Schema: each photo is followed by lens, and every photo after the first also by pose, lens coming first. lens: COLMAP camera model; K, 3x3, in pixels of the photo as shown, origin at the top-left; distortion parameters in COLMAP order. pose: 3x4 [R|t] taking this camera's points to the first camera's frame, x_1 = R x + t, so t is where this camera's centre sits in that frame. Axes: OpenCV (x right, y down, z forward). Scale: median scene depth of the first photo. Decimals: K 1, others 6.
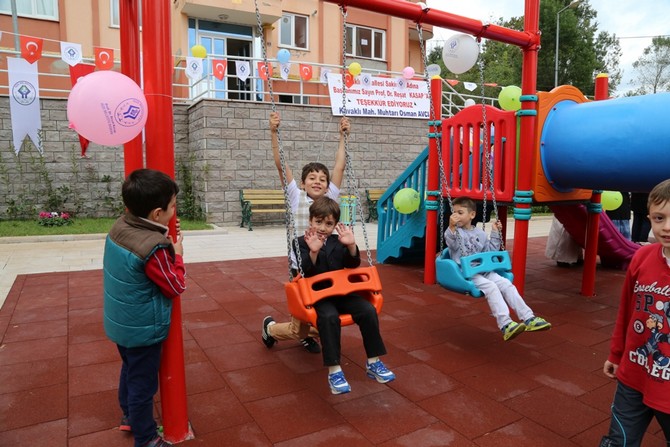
lens RADIAL K [[457.3, 0, 335.0], [0, 457.3, 223.5], [0, 0, 1]] dist [-0.102586, 0.046450]
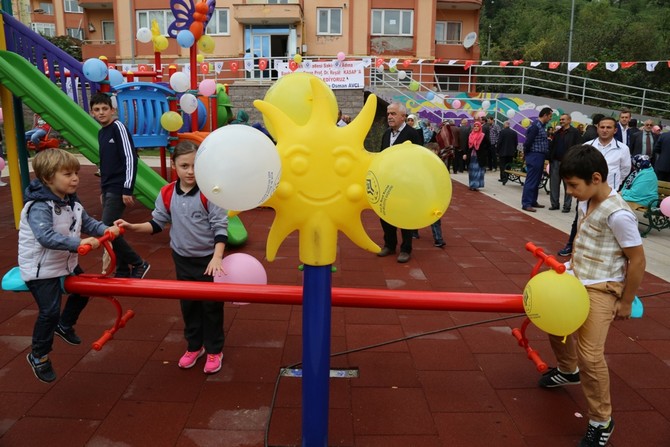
lens RADIAL K [[457.3, 0, 335.0], [0, 457.3, 223.5], [0, 0, 1]] dist [-0.102586, 0.046450]
pose [[0.866370, 0.113504, -0.486332, 0.892429], [-0.069182, 0.991718, 0.108212, 0.031838], [0.494587, -0.060106, 0.867047, -0.260964]]
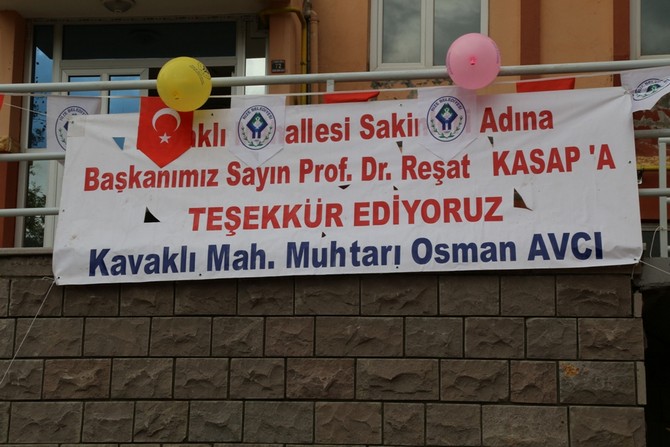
lens RADIAL K [[1299.3, 0, 335.0], [0, 1299.3, 223.5], [0, 0, 1]] dist [0.335843, 0.008558]
pose [[0.788369, -0.098887, -0.607203, 0.478064], [-0.091548, 0.957150, -0.274740, -0.087688], [0.608353, 0.272185, 0.745535, 0.525752]]
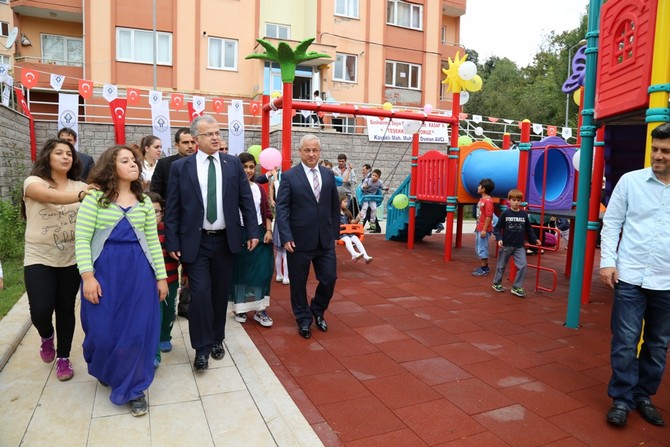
lens RADIAL K [[457.3, 0, 335.0], [0, 457.3, 223.5], [0, 0, 1]] dist [-0.102586, 0.046450]
pose [[0.993197, 0.036371, -0.110624, 0.049763], [-0.037699, 0.999240, -0.009937, 0.028288], [0.110178, 0.014040, 0.993813, -0.350829]]
